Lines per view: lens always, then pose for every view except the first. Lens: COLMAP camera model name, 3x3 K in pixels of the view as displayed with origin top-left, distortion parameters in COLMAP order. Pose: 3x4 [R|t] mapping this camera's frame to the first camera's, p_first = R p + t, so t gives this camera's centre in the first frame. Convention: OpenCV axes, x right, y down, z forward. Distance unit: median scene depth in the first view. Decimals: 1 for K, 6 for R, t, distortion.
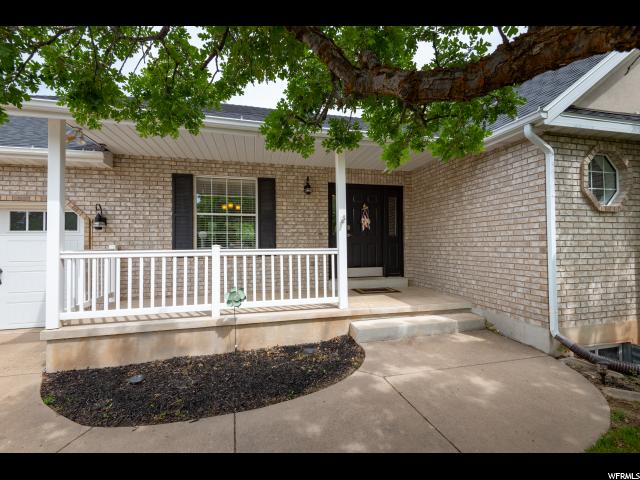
lens RADIAL K [[290.0, 0, 319.3], [0, 290.0, 238.7], [0, 0, 1]] dist [0.005596, -0.001021]
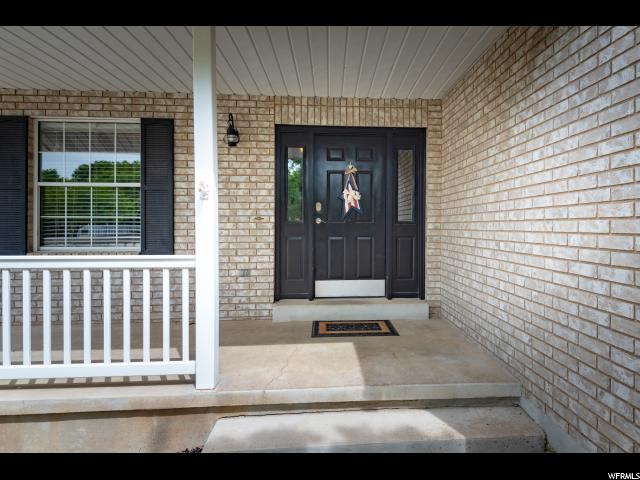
lens RADIAL K [[374.6, 0, 344.9], [0, 374.6, 225.0], [0, 0, 1]] dist [0.000285, -0.000229]
pose [[0.986139, 0.007498, -0.165749, 0.336734], [-0.004176, 0.999784, 0.020380, -0.023630], [0.165866, -0.019405, 0.985957, 0.392065]]
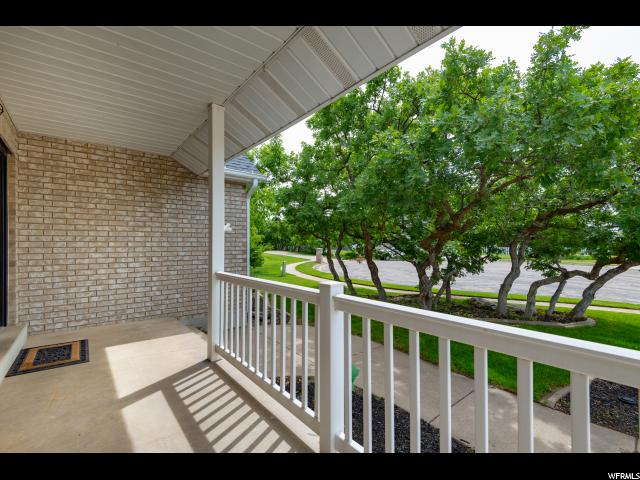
lens RADIAL K [[290.0, 0, 318.9], [0, 290.0, 240.6], [0, 0, 1]] dist [0.005596, -0.001021]
pose [[-0.433224, 0.020592, 0.901051, -0.556866], [-0.014076, 0.999462, -0.029609, -0.018271], [-0.901176, -0.025511, -0.432702, 0.931600]]
